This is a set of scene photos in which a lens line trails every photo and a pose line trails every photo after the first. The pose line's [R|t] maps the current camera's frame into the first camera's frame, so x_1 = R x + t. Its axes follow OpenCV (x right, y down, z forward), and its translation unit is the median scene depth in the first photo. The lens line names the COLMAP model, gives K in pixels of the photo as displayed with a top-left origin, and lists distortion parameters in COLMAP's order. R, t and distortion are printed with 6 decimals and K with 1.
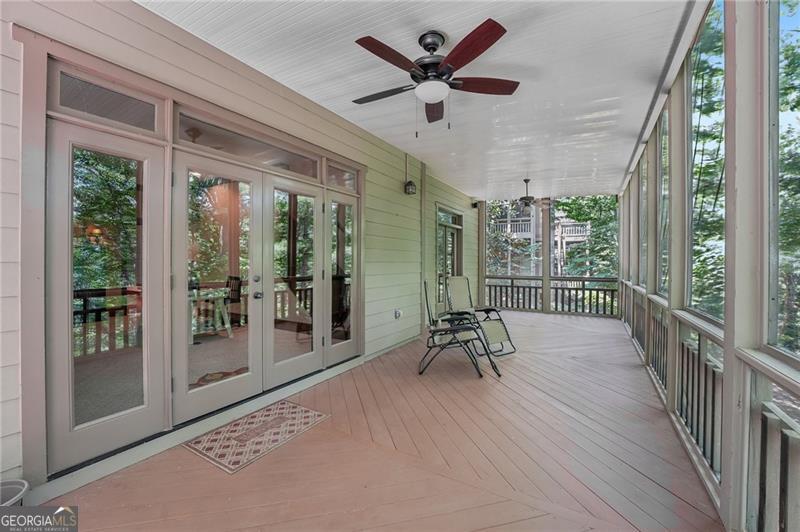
lens RADIAL K [[333.2, 0, 396.8], [0, 333.2, 260.0], [0, 0, 1]] dist [-0.016360, 0.000164]
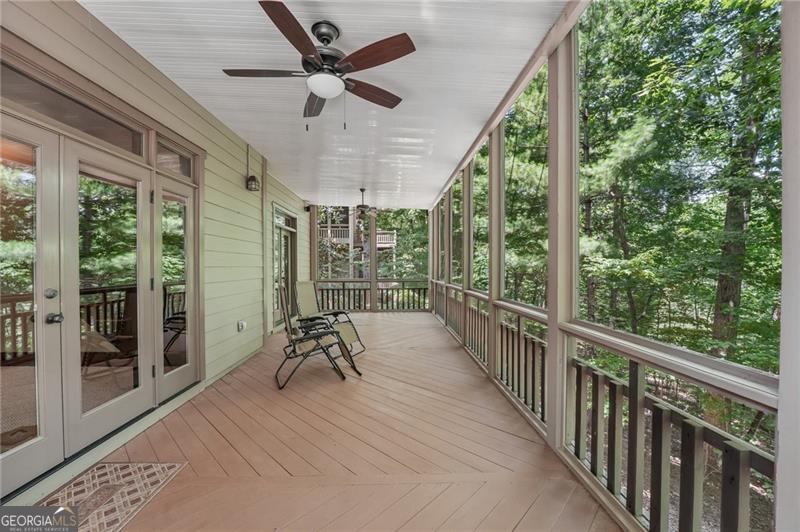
lens RADIAL K [[330.7, 0, 400.0], [0, 330.7, 266.0], [0, 0, 1]] dist [-0.012258, 0.000352]
pose [[0.844164, -0.008128, 0.536023, -0.123123], [0.005589, 0.999964, 0.006362, 0.001096], [-0.536056, -0.002374, 0.844179, 0.051209]]
